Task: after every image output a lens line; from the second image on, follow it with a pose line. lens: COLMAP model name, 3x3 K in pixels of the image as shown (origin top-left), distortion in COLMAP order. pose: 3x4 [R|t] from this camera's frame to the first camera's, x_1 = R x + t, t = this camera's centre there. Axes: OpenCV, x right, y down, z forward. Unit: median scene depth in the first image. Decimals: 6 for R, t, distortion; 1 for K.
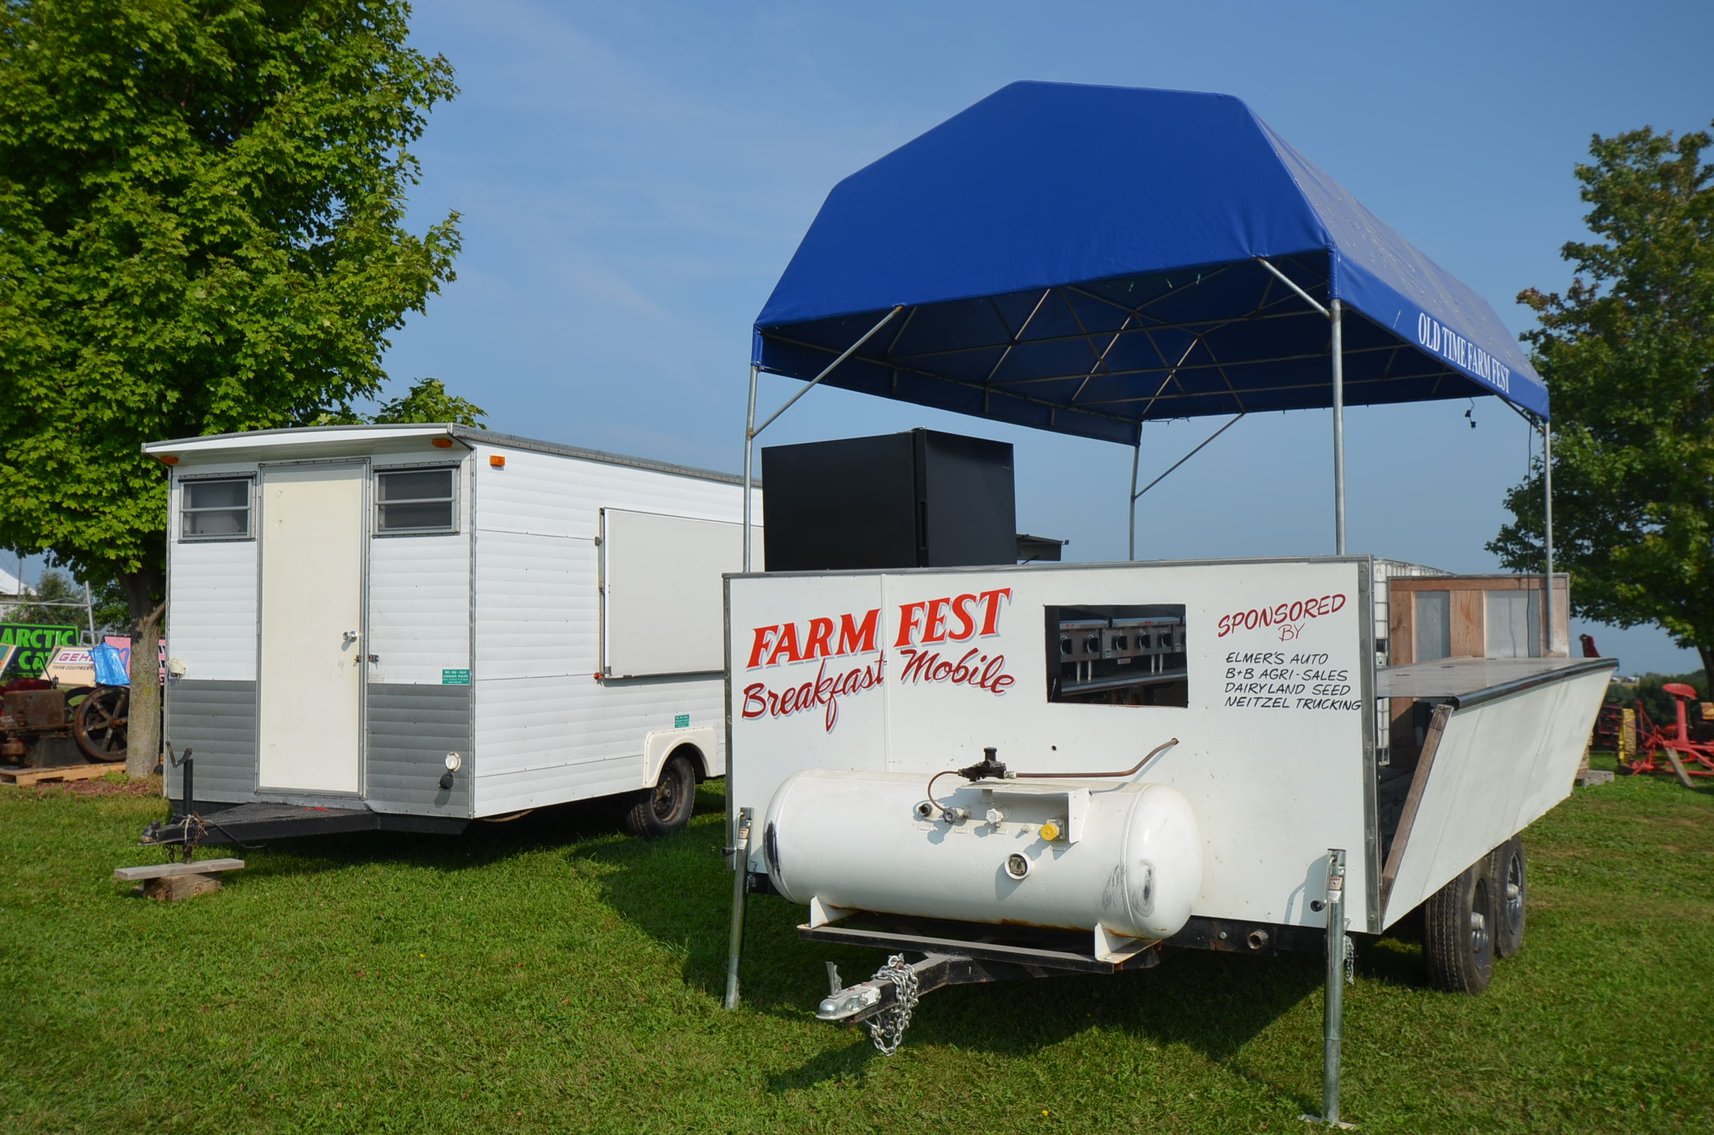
lens RADIAL K [[1627.2, 0, 856.6], [0, 1627.2, 566.5], [0, 0, 1]] dist [-0.006060, 0.000000]
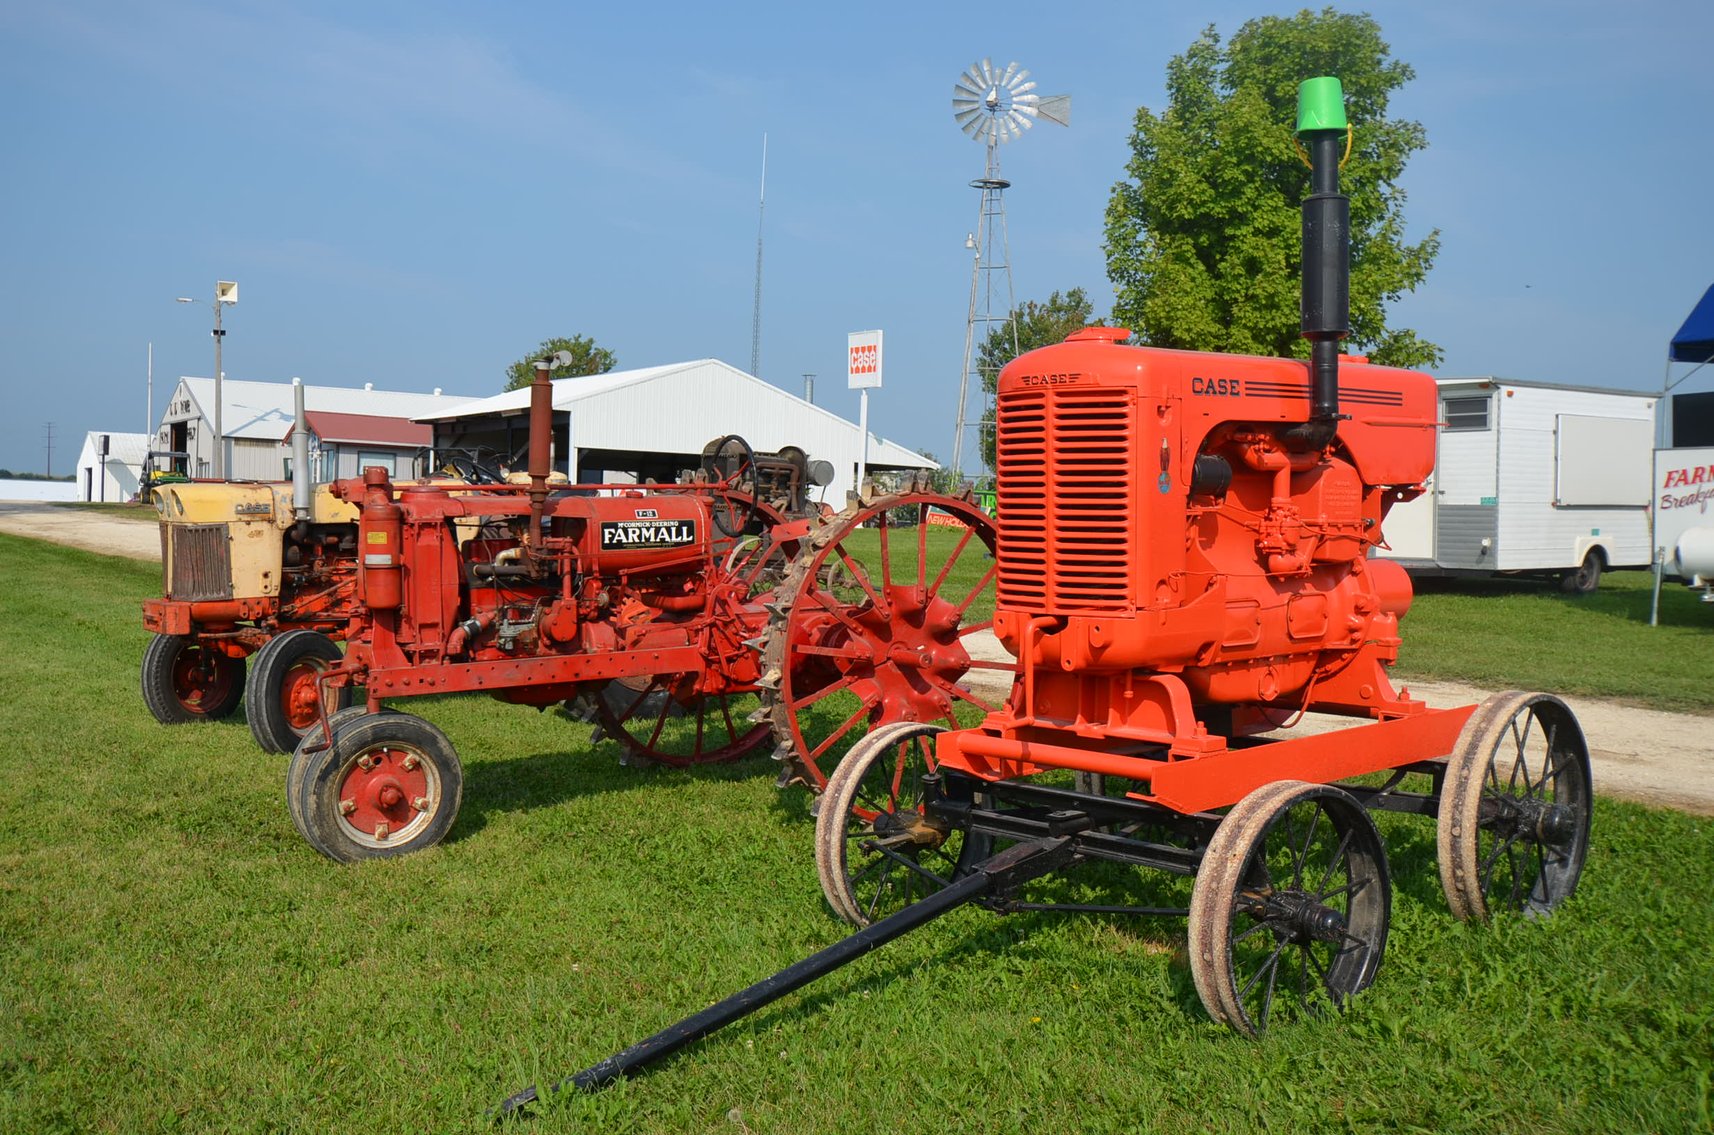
lens RADIAL K [[1558.6, 0, 858.0], [0, 1558.6, 581.7], [0, 0, 1]] dist [-0.013374, 0.000000]
pose [[0.883019, 0.026959, -0.468562, -0.026988], [0.014293, 0.996341, 0.084262, -0.006548], [0.469119, -0.081103, 0.879403, -1.061664]]
